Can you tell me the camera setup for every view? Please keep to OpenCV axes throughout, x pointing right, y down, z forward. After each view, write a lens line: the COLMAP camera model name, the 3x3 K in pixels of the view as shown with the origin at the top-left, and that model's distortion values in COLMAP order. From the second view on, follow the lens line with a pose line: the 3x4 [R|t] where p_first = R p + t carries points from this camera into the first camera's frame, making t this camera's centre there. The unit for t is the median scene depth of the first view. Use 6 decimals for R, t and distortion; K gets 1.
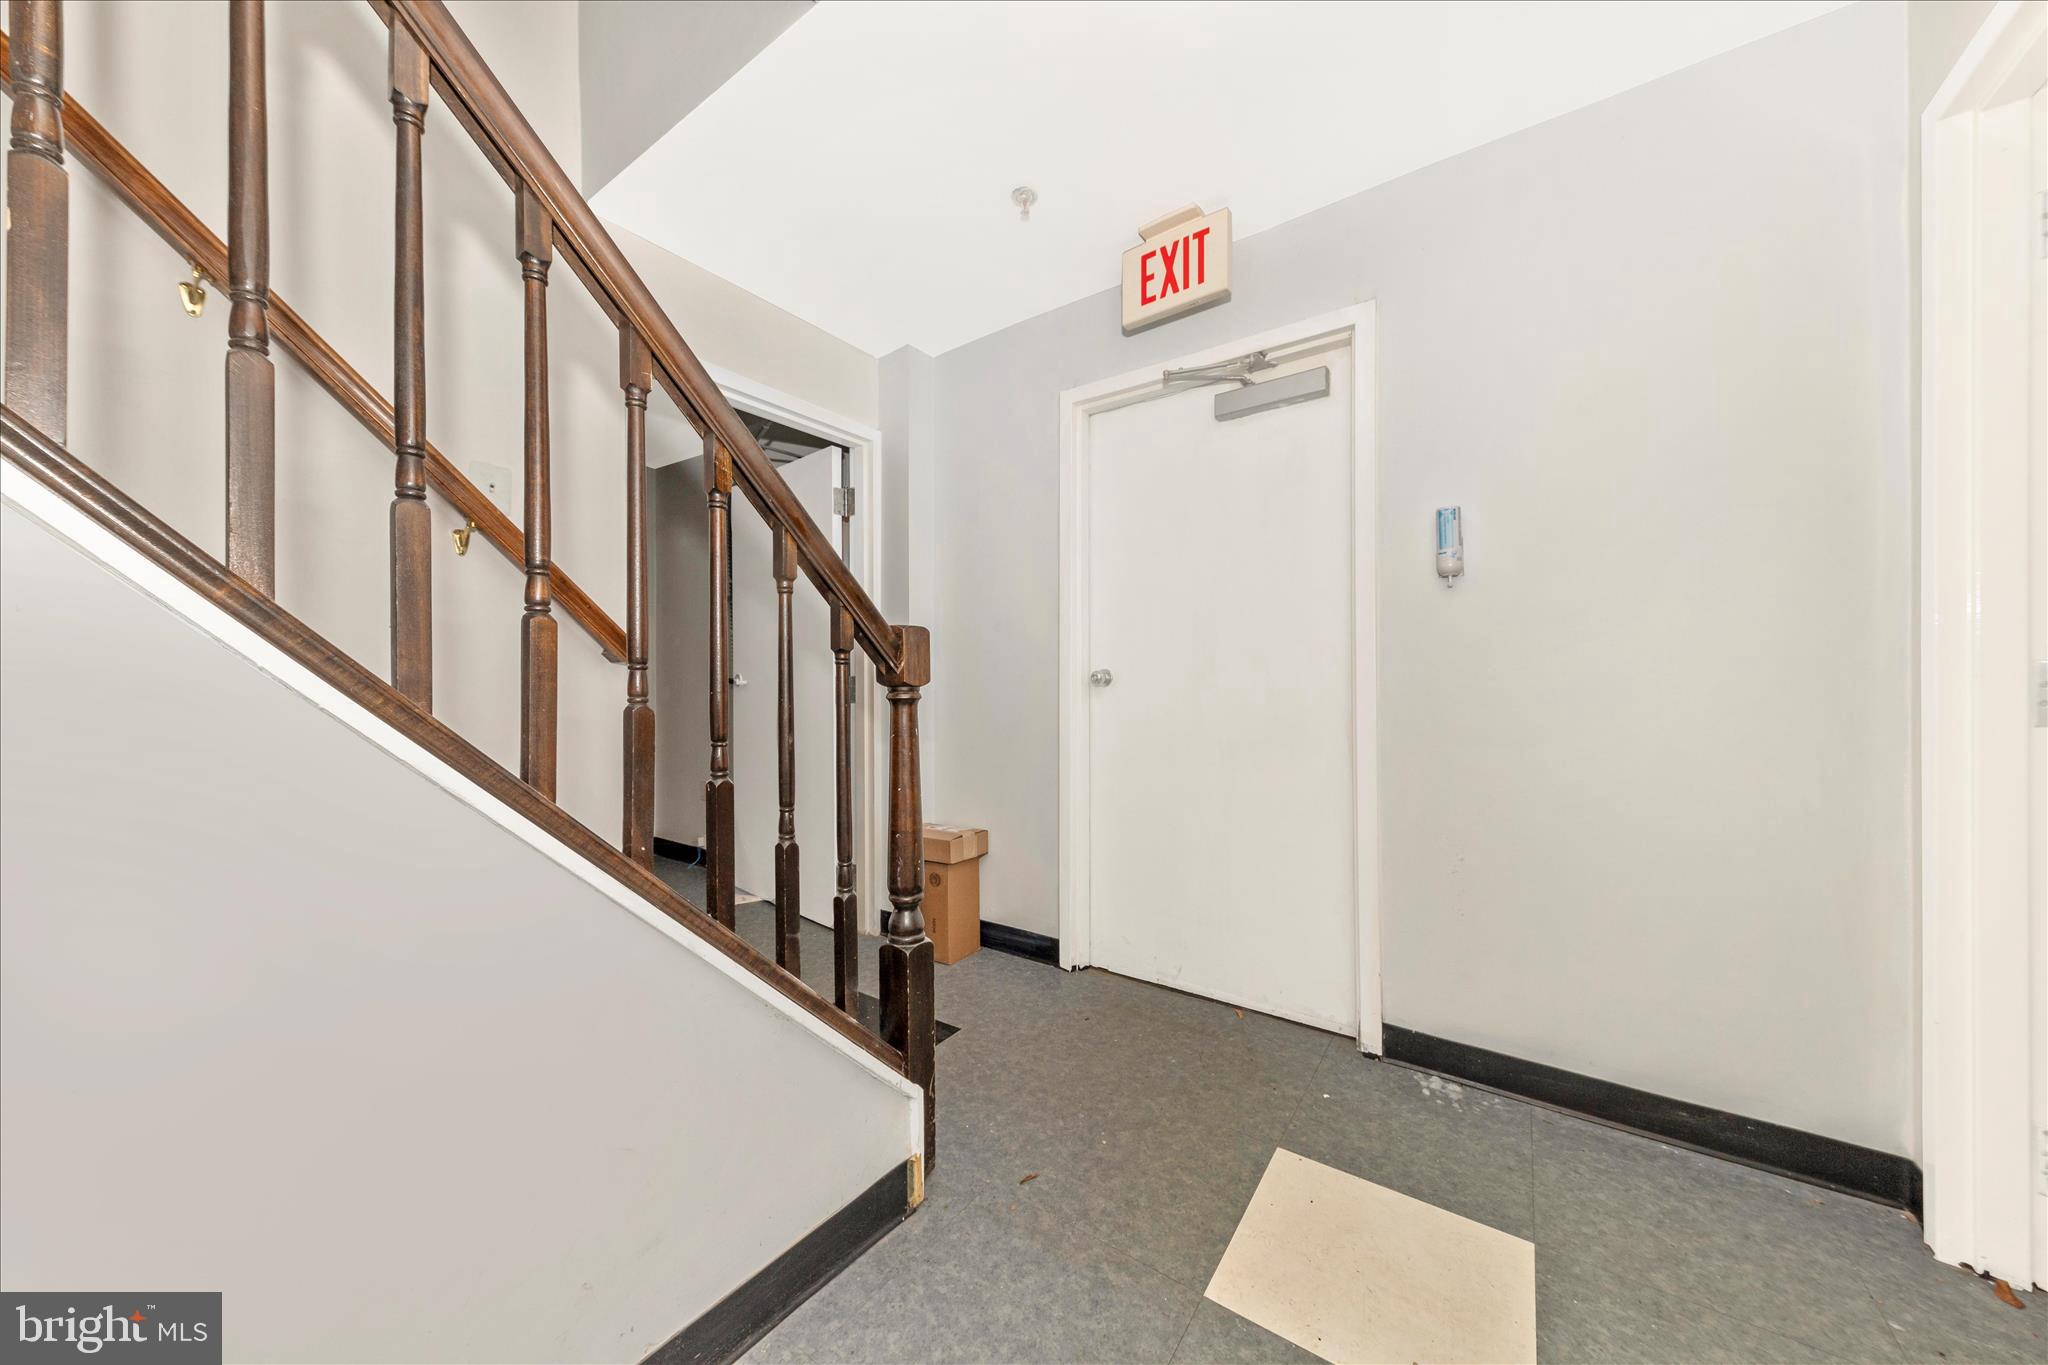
lens RADIAL K [[707.2, 0, 1022.3], [0, 707.2, 682.8], [0, 0, 1]] dist [0.008271, -0.001194]
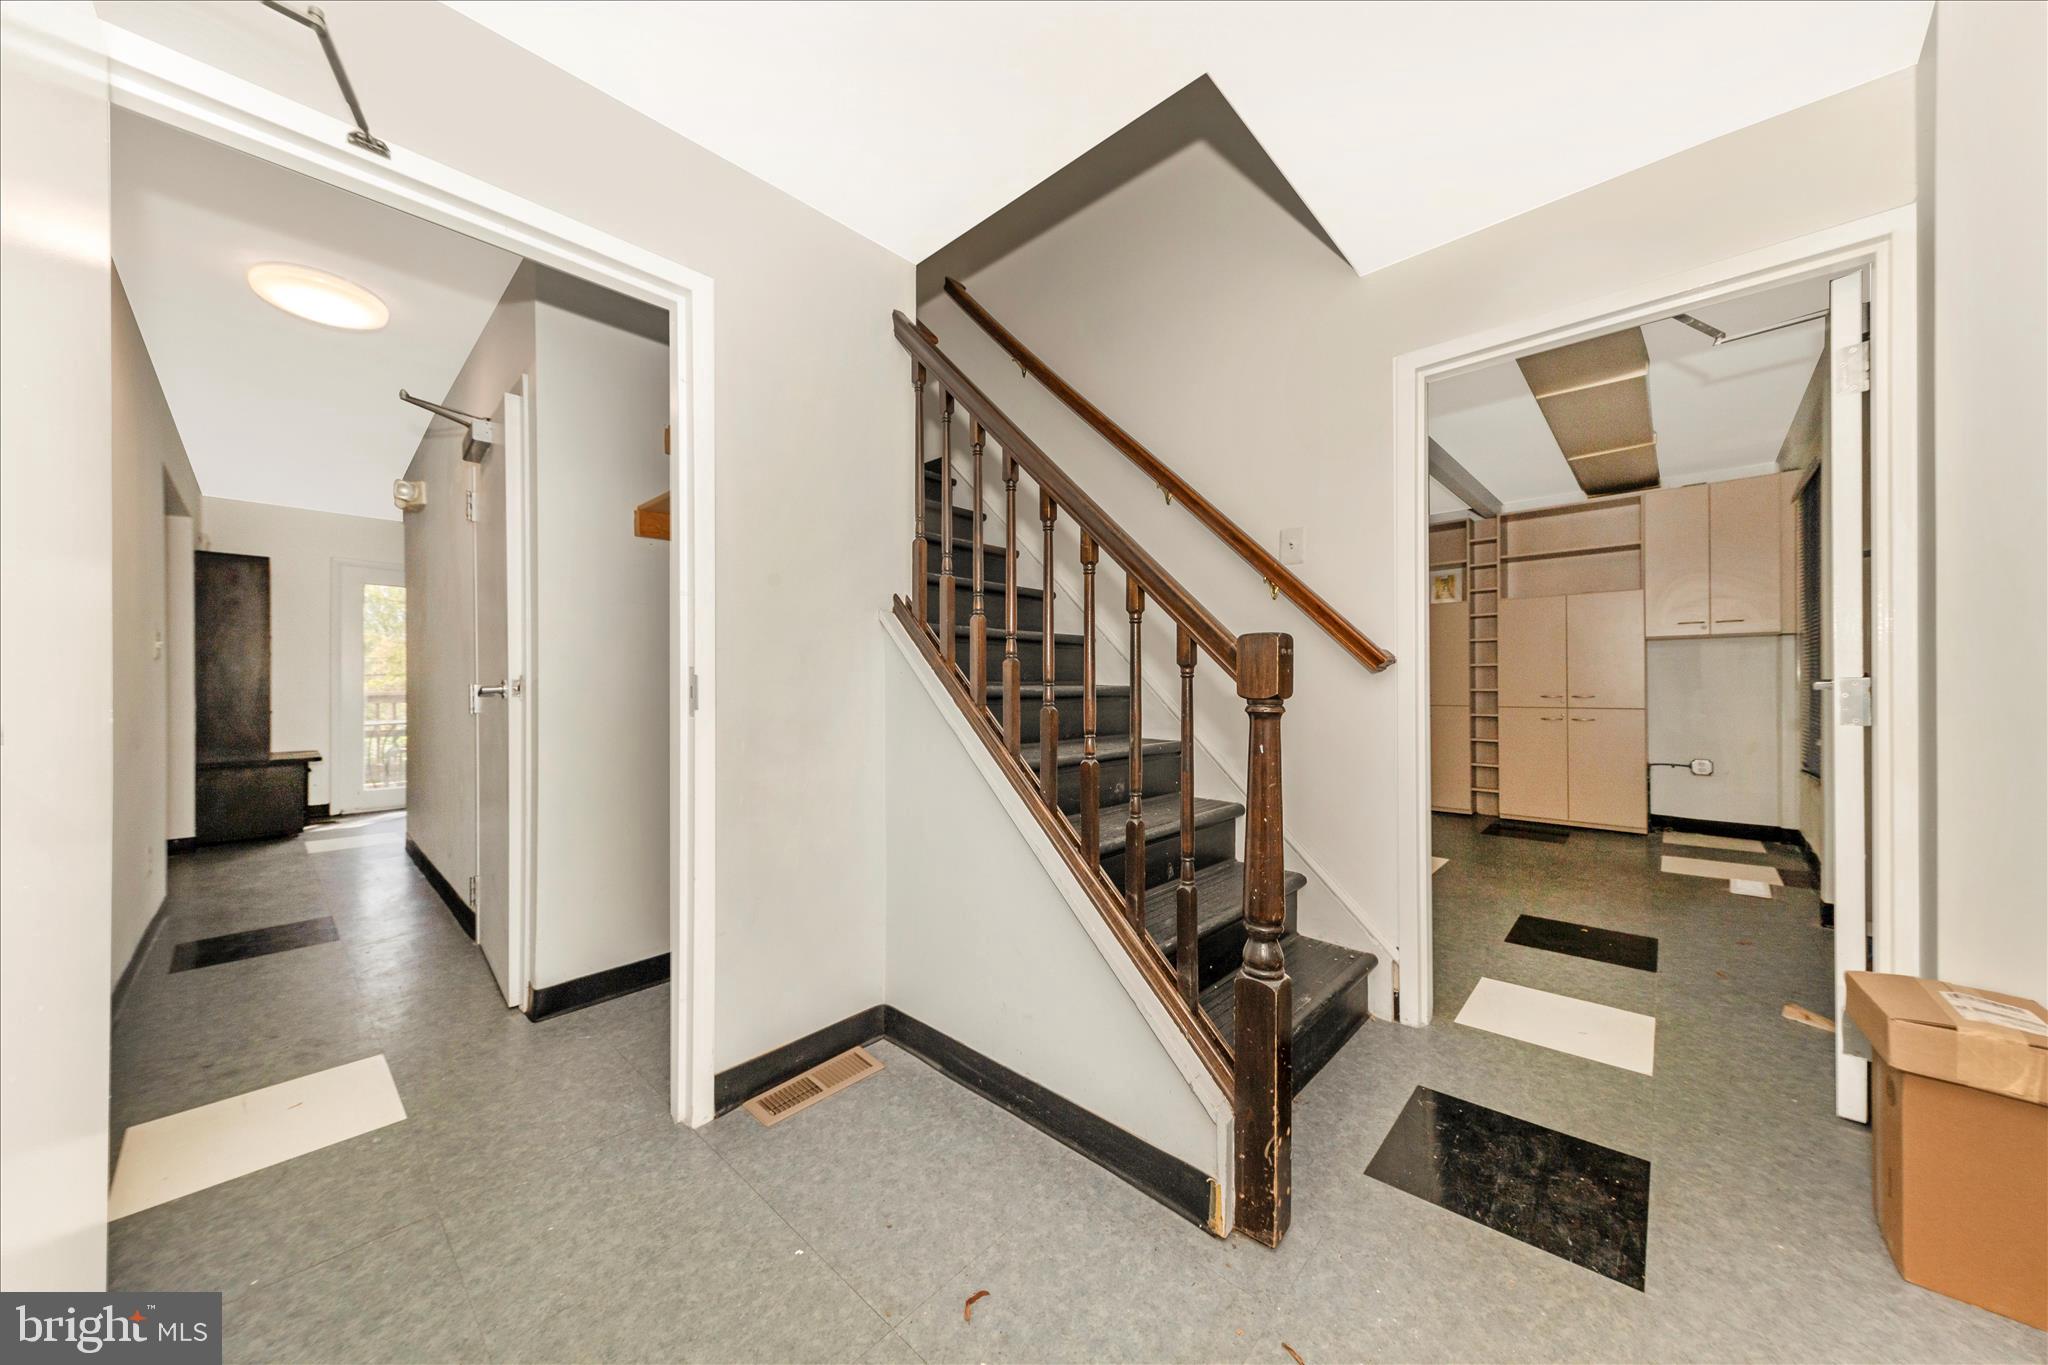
lens RADIAL K [[707.2, 0, 1024.9], [0, 707.2, 680.3], [0, 0, 1]] dist [0.008271, -0.001194]
pose [[-0.132714, -0.001440, -0.991153, 0.885871], [-0.001273, 0.999998, -0.001282, -0.020300], [0.991153, 0.001092, -0.132716, 0.903587]]
